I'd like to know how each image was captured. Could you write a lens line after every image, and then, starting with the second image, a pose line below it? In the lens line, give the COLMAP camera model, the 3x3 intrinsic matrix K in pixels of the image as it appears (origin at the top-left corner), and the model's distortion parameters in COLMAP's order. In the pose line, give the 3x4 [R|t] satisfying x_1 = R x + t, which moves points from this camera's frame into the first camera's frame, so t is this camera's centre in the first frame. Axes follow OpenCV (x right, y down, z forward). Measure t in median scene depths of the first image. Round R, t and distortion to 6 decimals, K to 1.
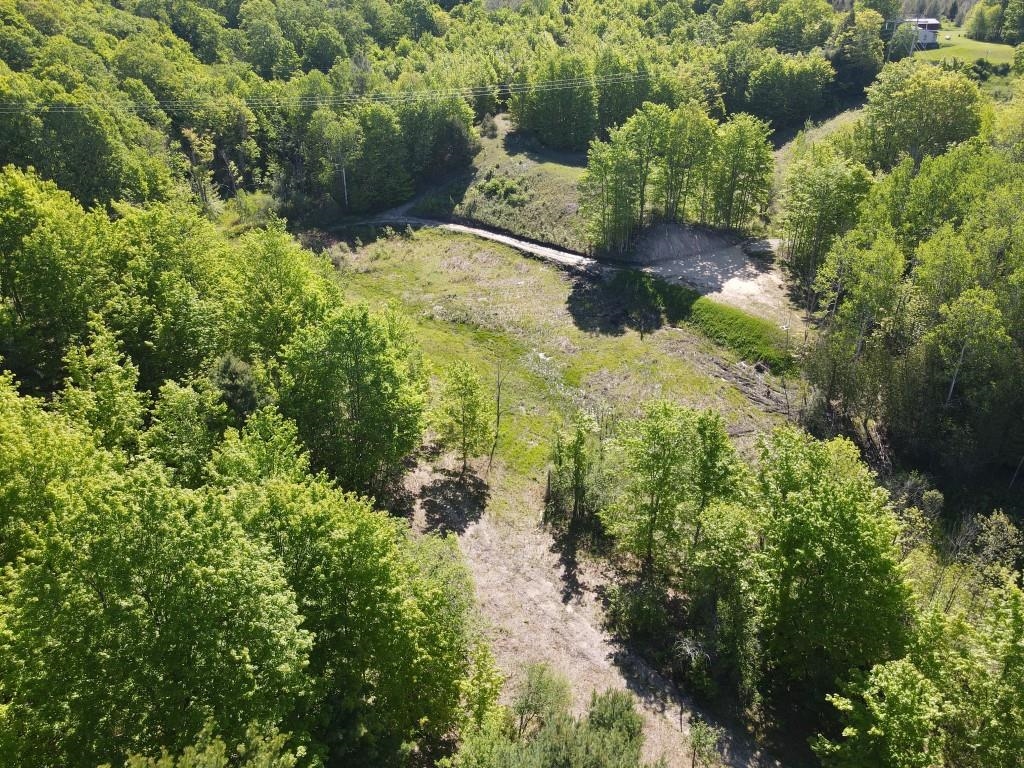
lens RADIAL K [[750.4, 0, 512.0], [0, 750.4, 384.0], [0, 0, 1]] dist [0.031774, -0.002525]
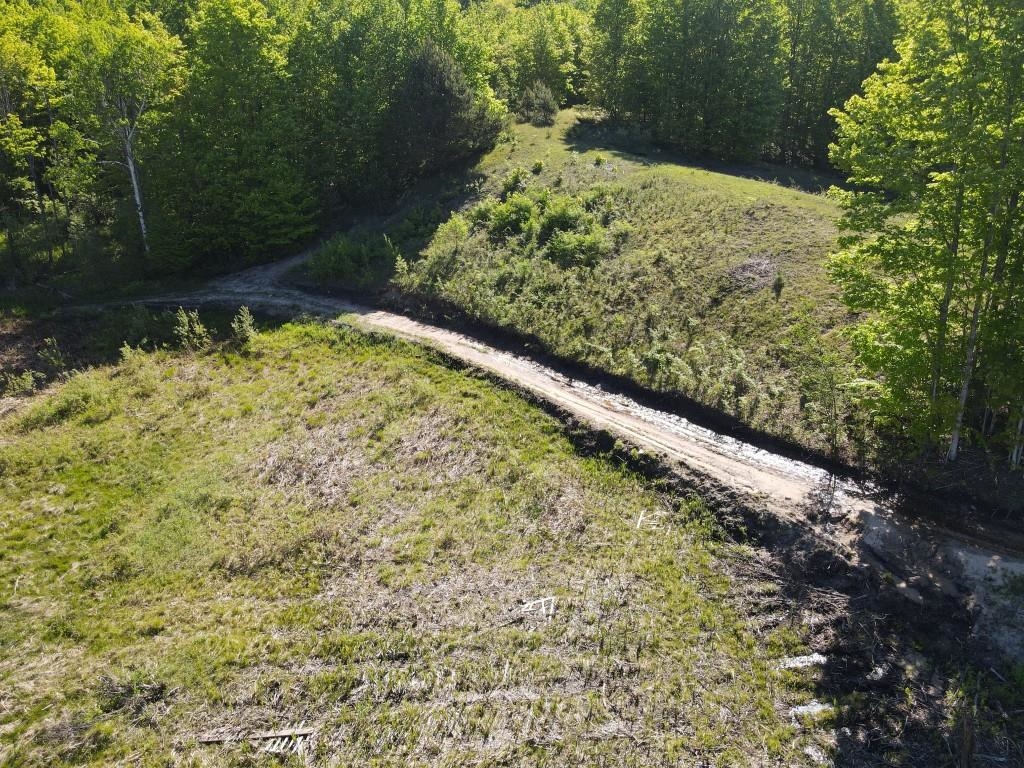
lens RADIAL K [[750.4, 0, 512.0], [0, 750.4, 384.0], [0, 0, 1]] dist [0.031774, -0.002525]
pose [[0.990508, 0.048538, -0.128601, 0.033380], [-0.063064, 0.991772, -0.111404, -0.202440], [0.122136, 0.118456, 0.985419, 0.934925]]
